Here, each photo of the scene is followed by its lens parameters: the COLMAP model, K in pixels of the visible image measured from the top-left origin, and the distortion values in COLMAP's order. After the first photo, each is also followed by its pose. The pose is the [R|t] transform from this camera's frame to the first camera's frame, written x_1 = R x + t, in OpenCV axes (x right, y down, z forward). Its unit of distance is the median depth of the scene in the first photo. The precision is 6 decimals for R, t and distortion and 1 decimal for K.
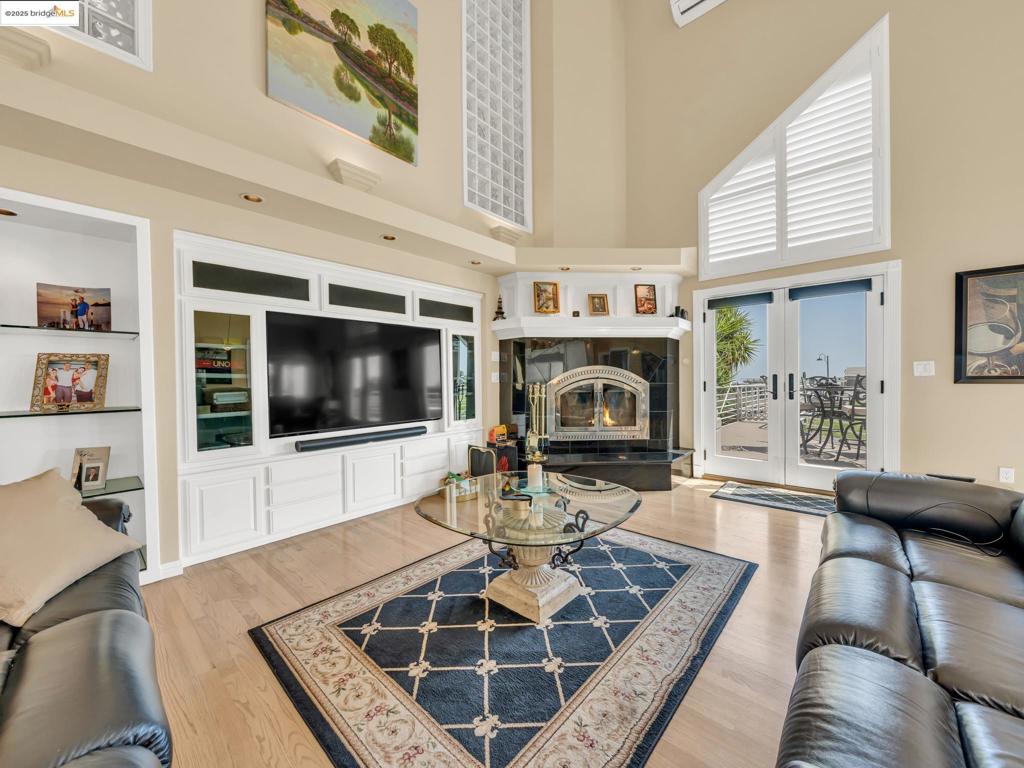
lens RADIAL K [[388.1, 0, 516.2], [0, 388.1, 385.6], [0, 0, 1]] dist [-0.008313, -0.000245]
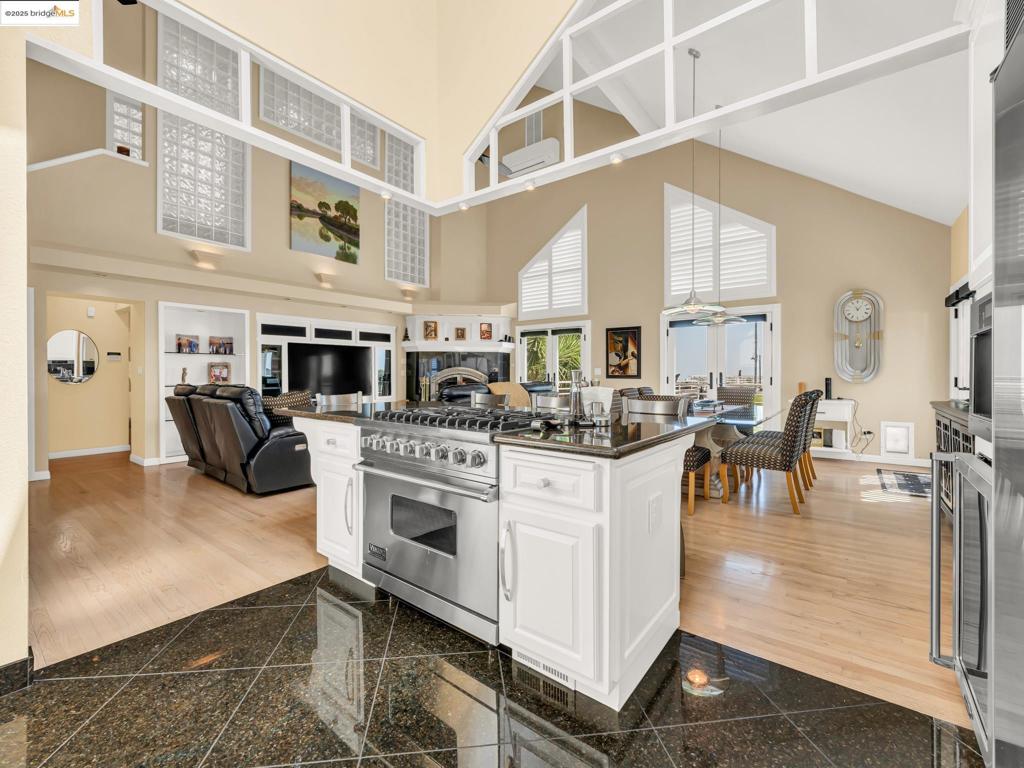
lens RADIAL K [[439.2, 0, 512.2], [0, 439.2, 374.2], [0, 0, 1]] dist [0.008707, -0.000662]
pose [[0.997483, 0.011414, 0.069983, 0.346167], [-0.010364, 0.999828, -0.015352, 0.011194], [-0.070147, 0.014589, 0.997430, -1.190228]]
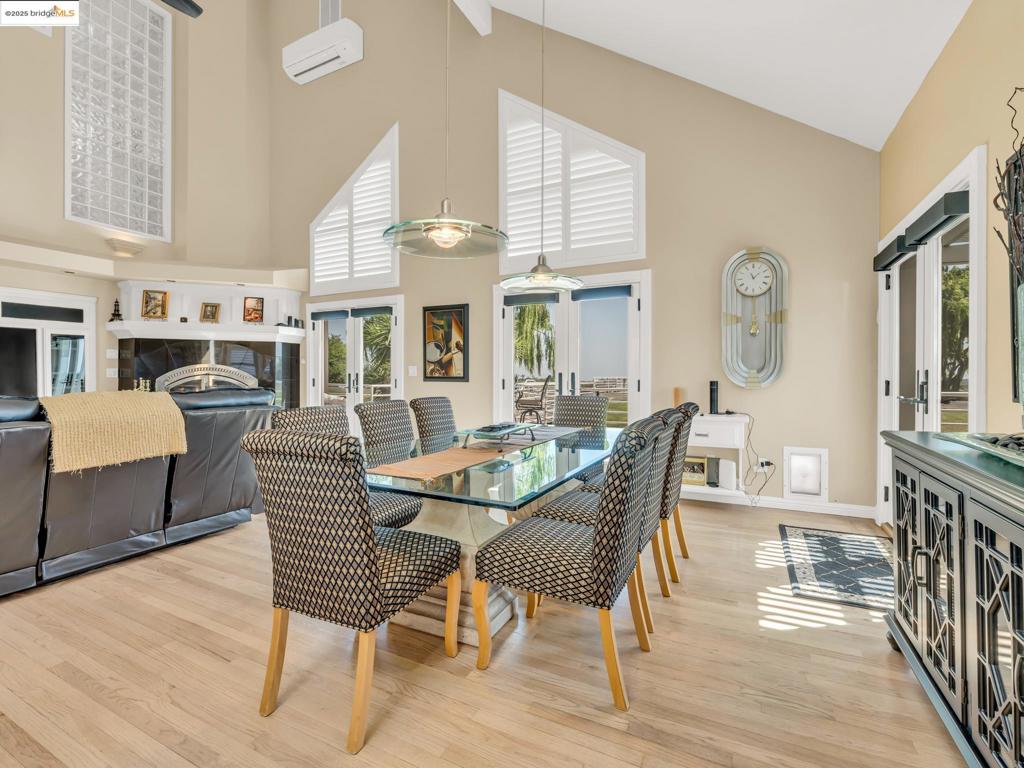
lens RADIAL K [[482.4, 0, 501.5], [0, 482.4, 375.8], [0, 0, 1]] dist [0.009073, -0.000780]
pose [[0.968491, 0.012371, 0.248740, 0.780591], [-0.008839, 0.999844, -0.015313, -0.001109], [-0.248891, 0.012632, 0.968449, -0.713519]]
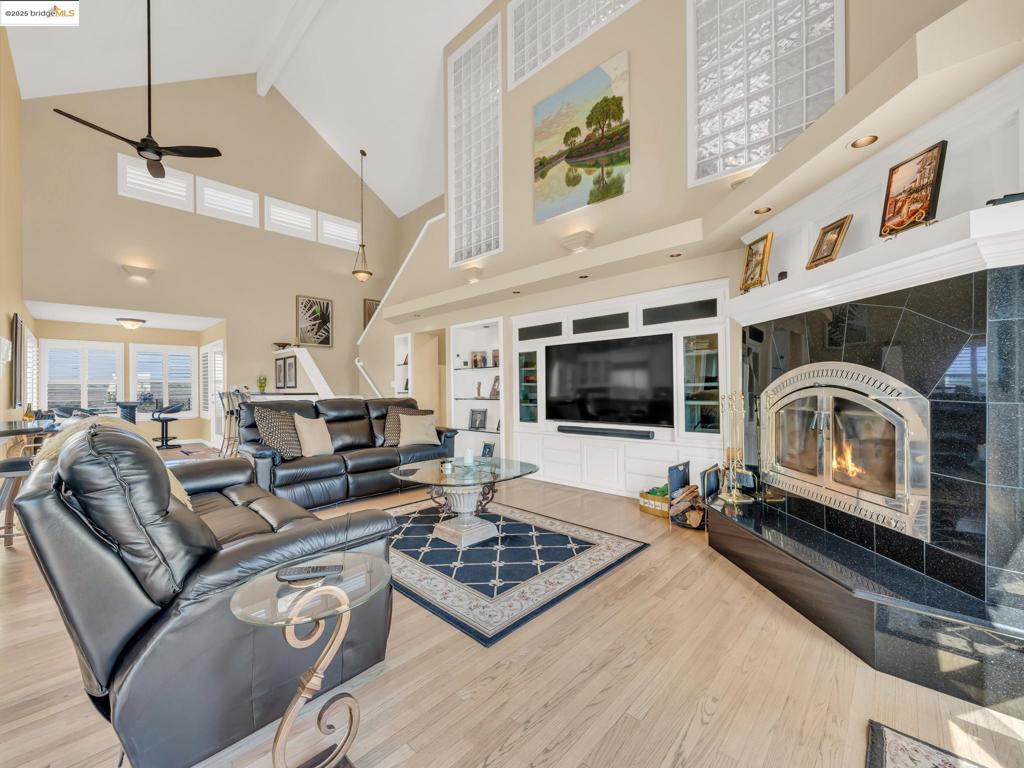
lens RADIAL K [[407.7, 0, 506.1], [0, 407.7, 384.8], [0, 0, 1]] dist [-0.000940, 0.000139]
pose [[-0.040446, 0.007881, -0.999151, 0.856597], [-0.003195, 0.999963, 0.008016, -0.026186], [0.999177, 0.003516, -0.040419, 0.654204]]
